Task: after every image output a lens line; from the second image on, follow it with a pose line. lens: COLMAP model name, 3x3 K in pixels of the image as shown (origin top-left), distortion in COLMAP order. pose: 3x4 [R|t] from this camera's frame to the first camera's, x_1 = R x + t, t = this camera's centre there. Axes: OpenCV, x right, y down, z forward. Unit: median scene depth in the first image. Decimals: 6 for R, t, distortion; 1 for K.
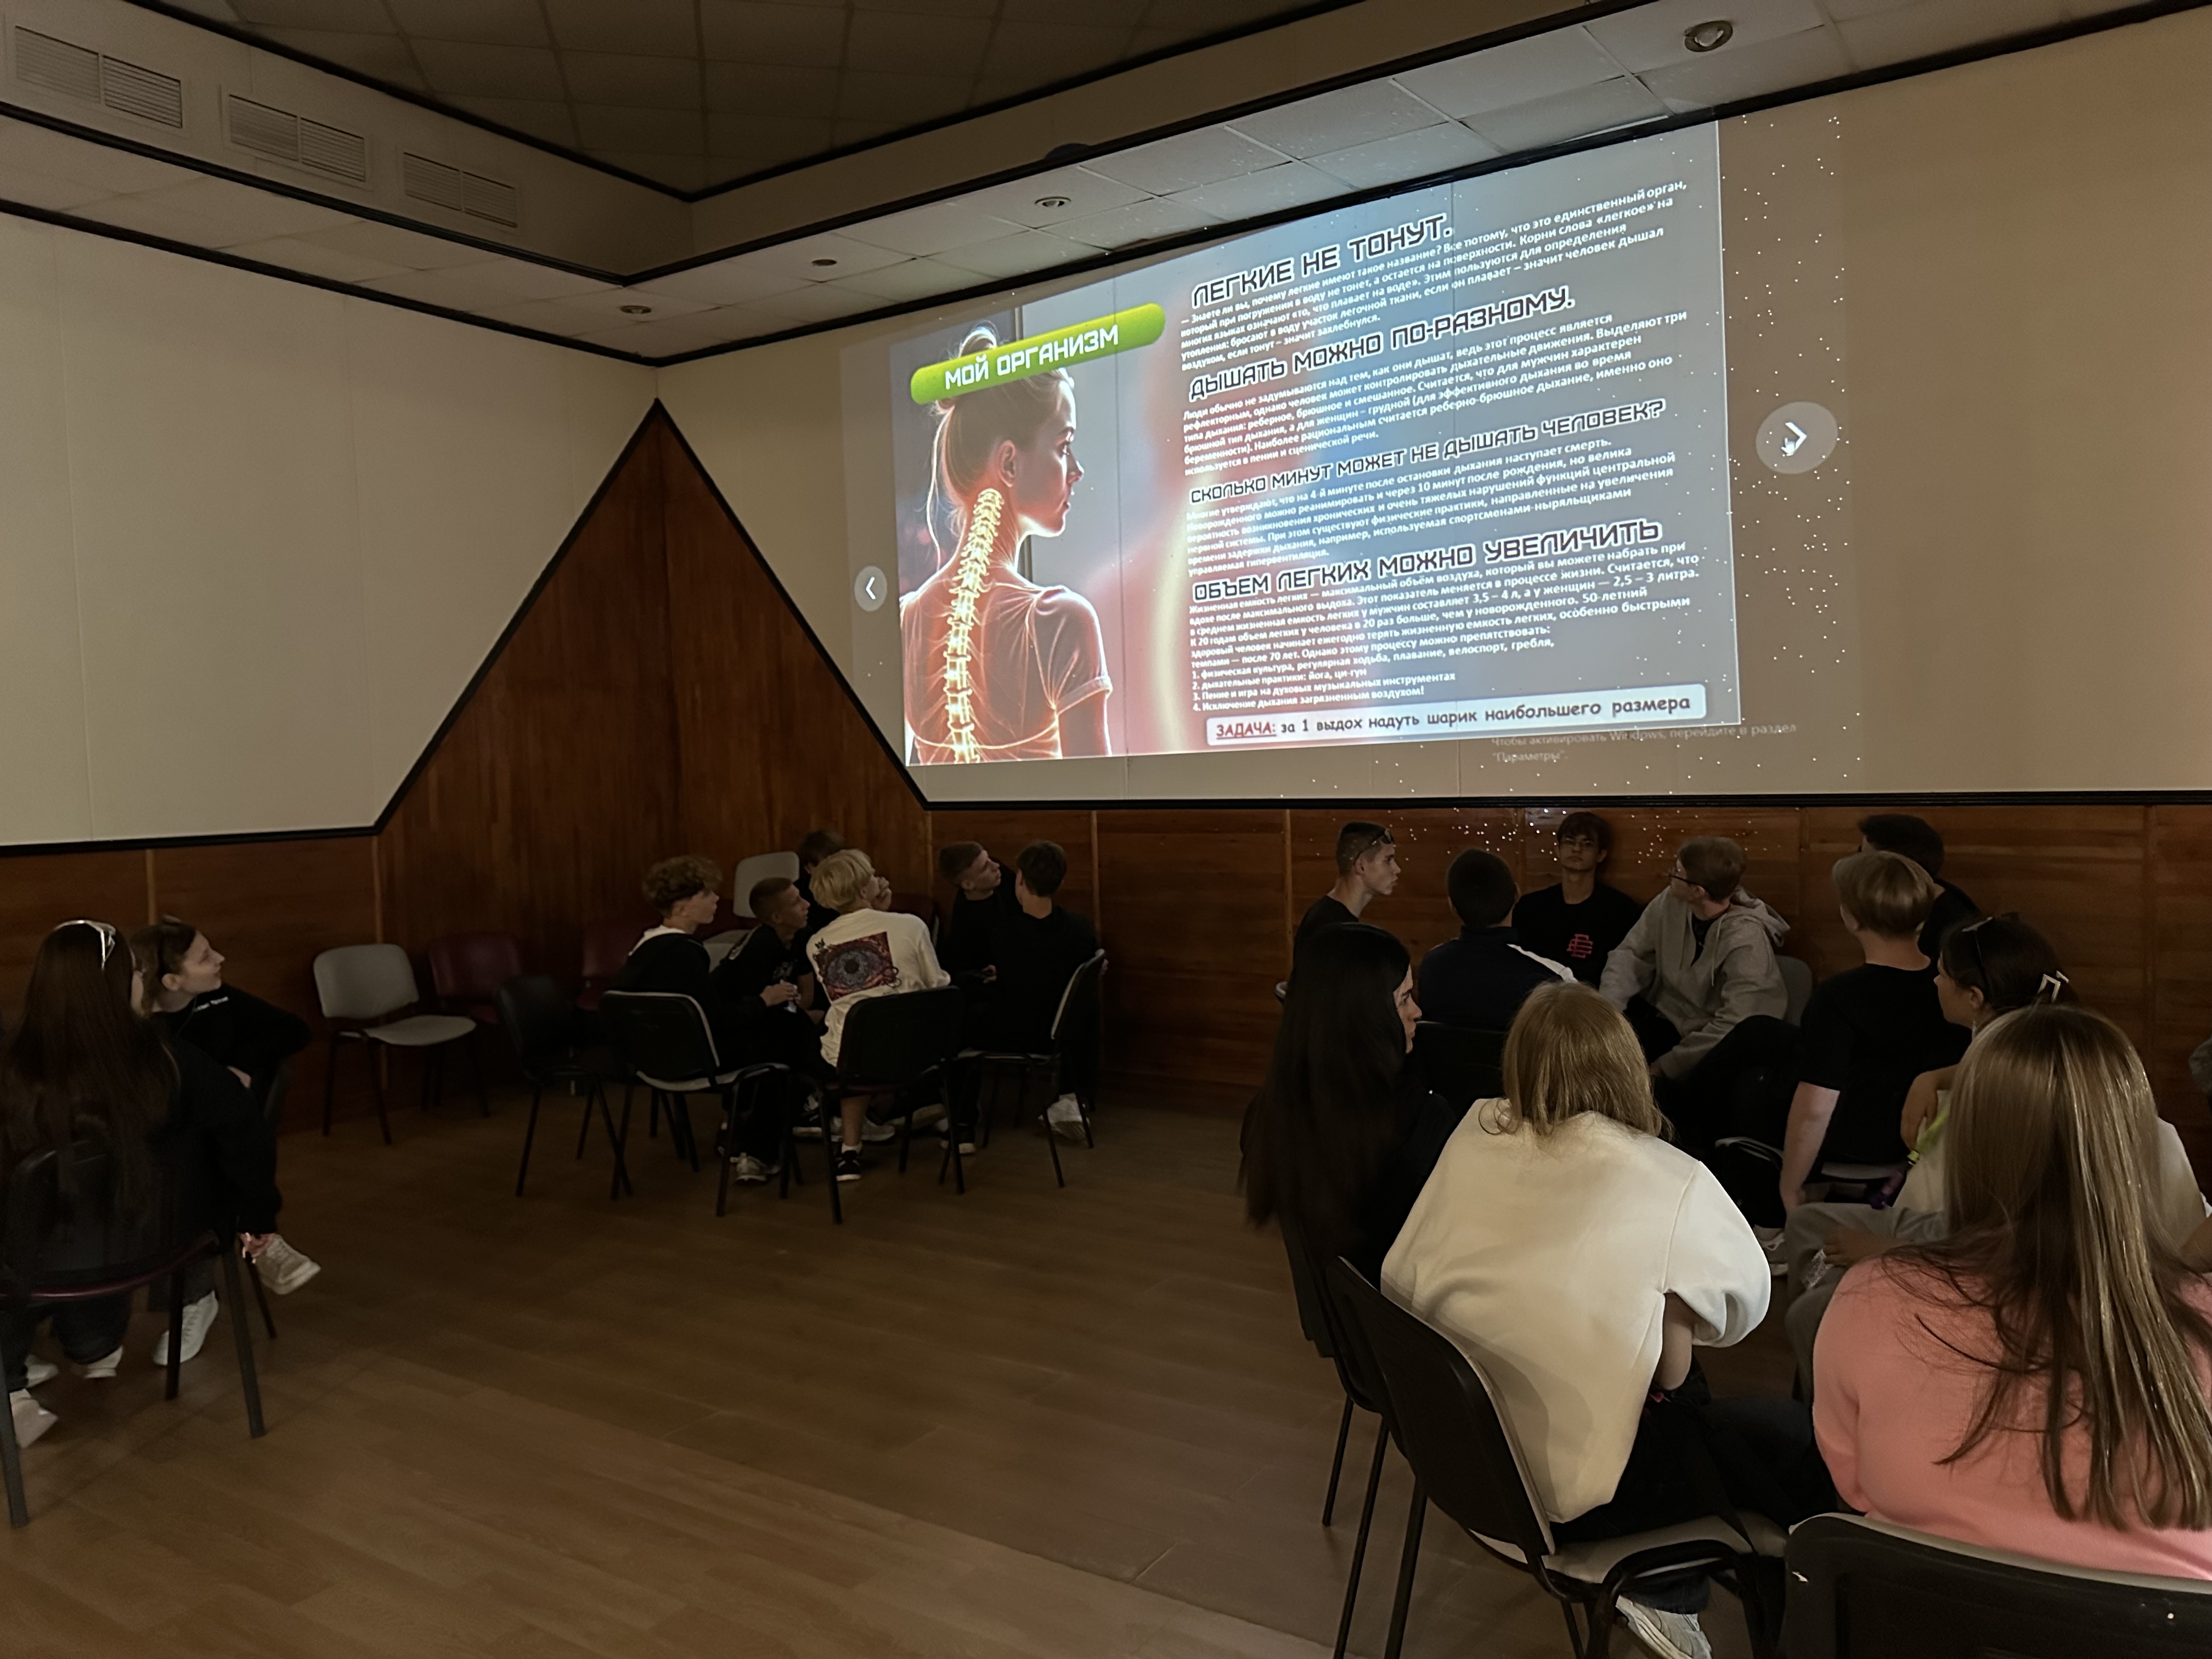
lens RADIAL K [[1521.9, 0, 1137.3], [0, 1521.9, 891.9], [0, 0, 1]] dist [0.027410, -0.031026]
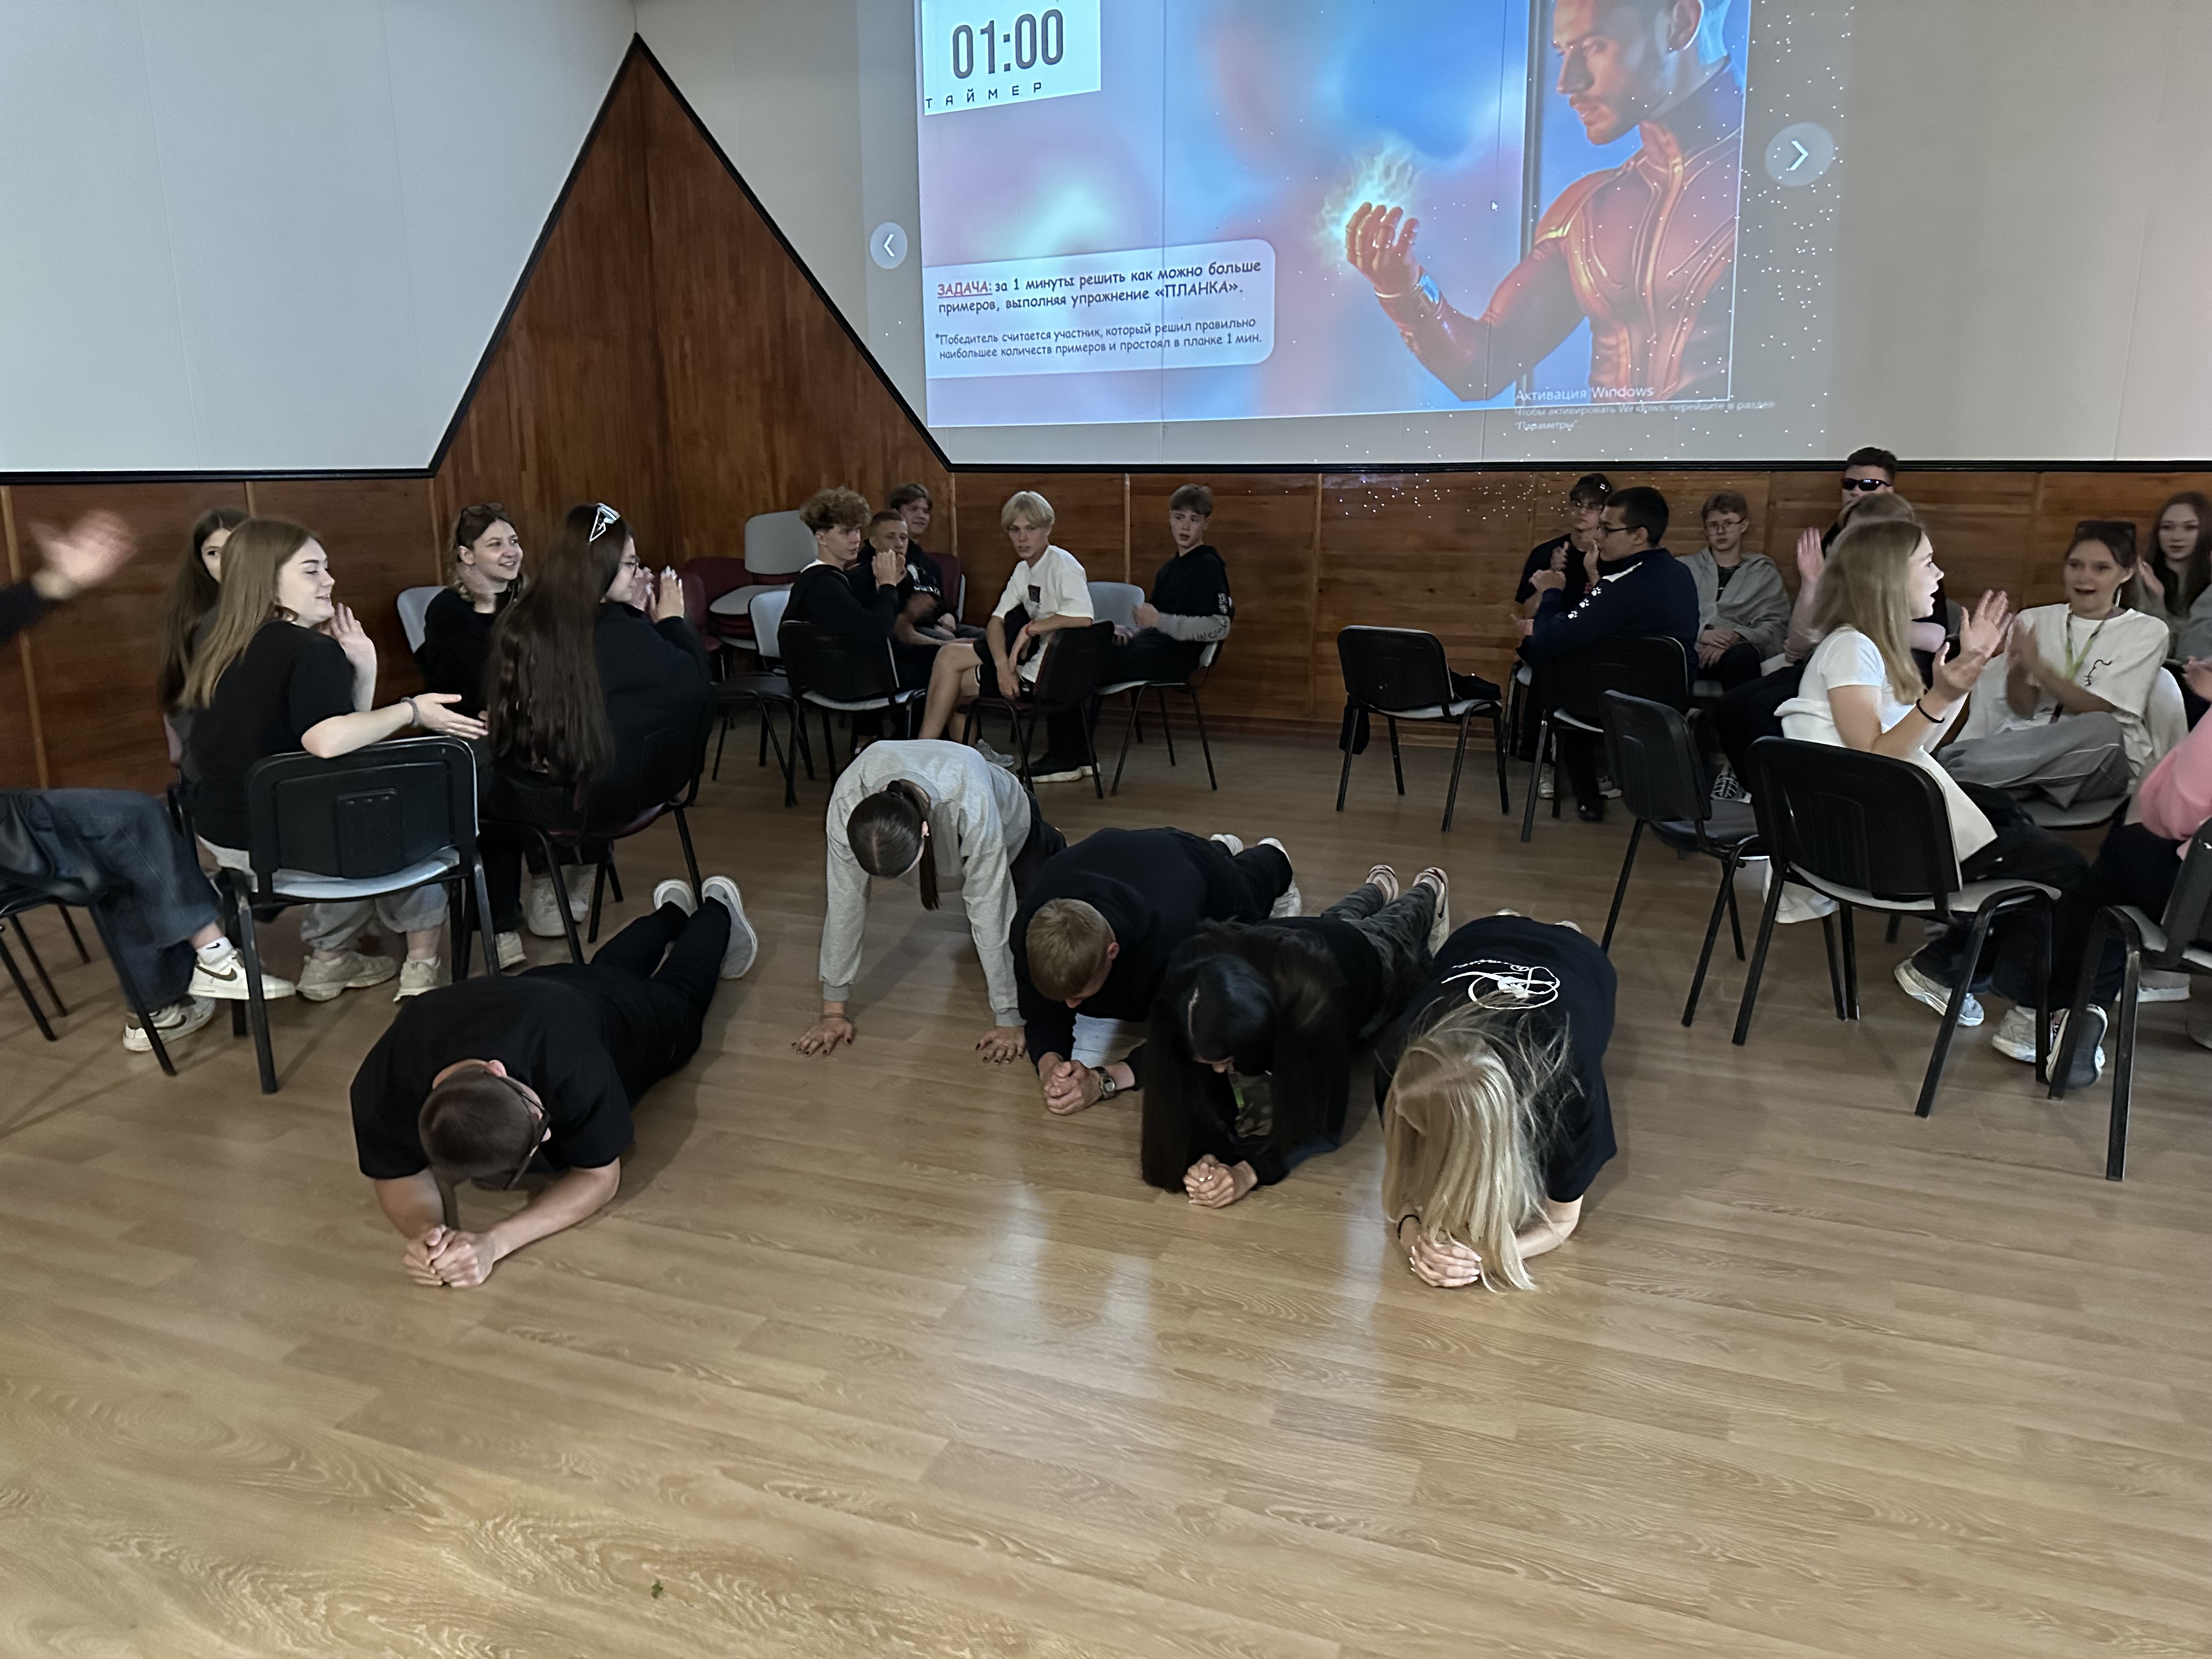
lens RADIAL K [[1521.9, 0, 1125.7], [0, 1521.9, 850.5], [0, 0, 1]] dist [0.027410, -0.031026]
pose [[0.976738, -0.026725, 0.212764, -0.252368], [-0.006830, 0.987823, 0.155434, 0.041910], [-0.214327, -0.153271, 0.964662, -0.093980]]
